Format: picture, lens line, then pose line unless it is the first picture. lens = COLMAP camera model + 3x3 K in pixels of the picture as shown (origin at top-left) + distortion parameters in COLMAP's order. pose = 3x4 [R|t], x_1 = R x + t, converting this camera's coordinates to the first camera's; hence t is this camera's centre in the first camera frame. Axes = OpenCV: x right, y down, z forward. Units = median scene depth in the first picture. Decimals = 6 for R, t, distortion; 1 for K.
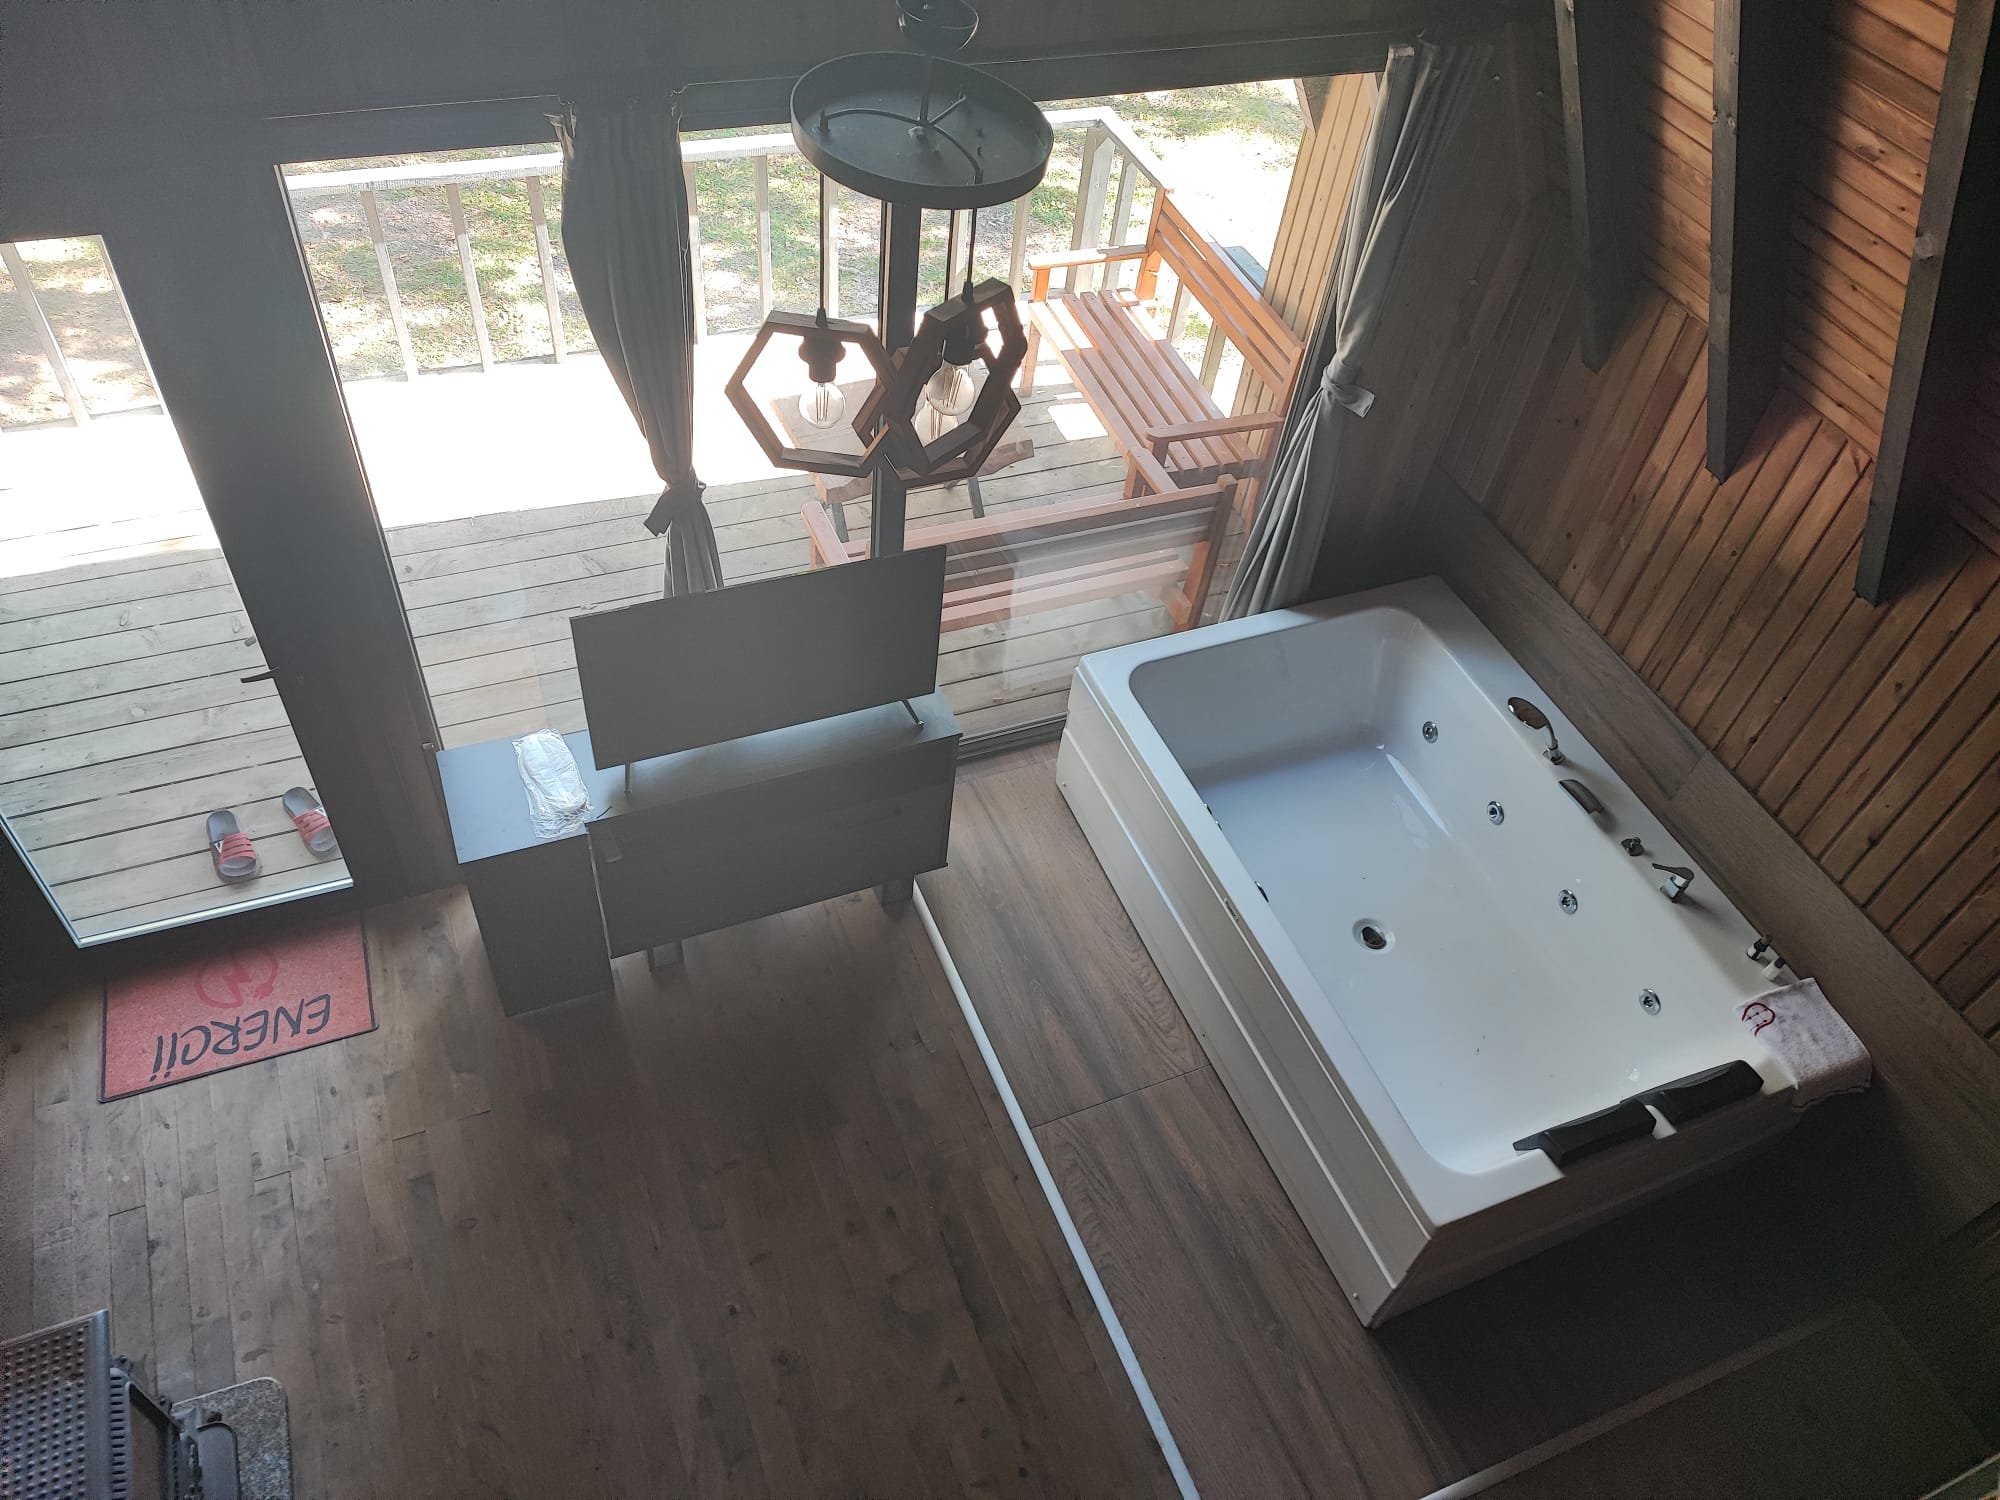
lens RADIAL K [[1451.0, 0, 1005.4], [0, 1451.0, 747.5], [0, 0, 1]] dist [0.002587, 0.001021]
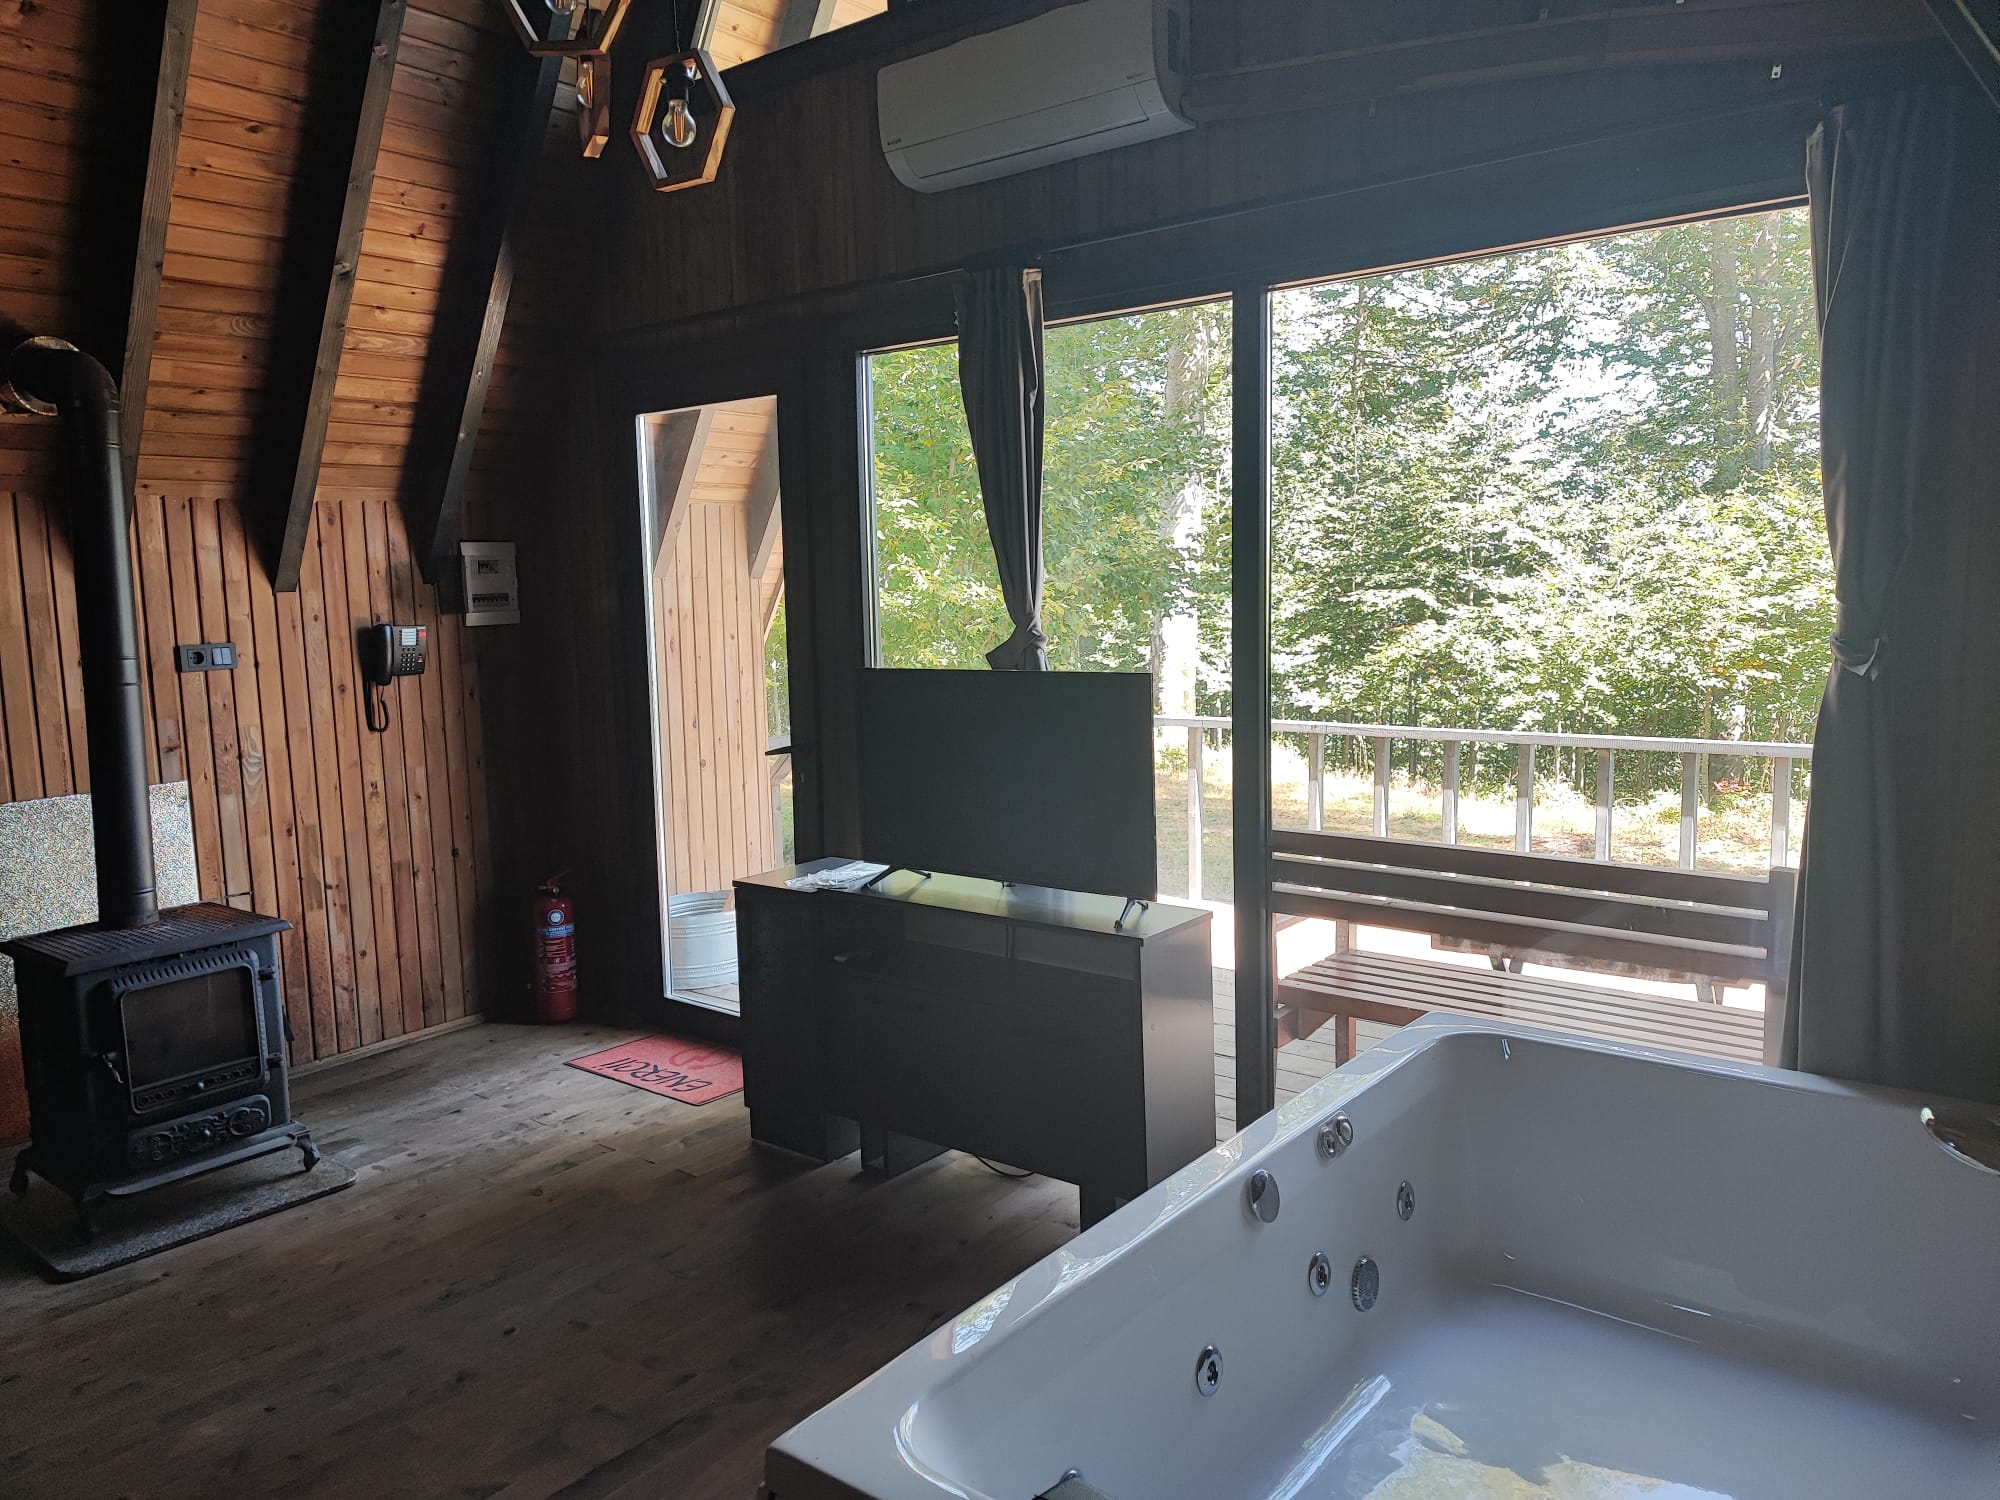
lens RADIAL K [[1451.0, 0, 998.3], [0, 1451.0, 750.8], [0, 0, 1]] dist [0.002587, 0.001021]
pose [[0.476079, -0.003430, -0.879396, 0.644715], [-0.605256, 0.724182, -0.330492, 0.229074], [0.637977, 0.689600, 0.342692, 0.601406]]
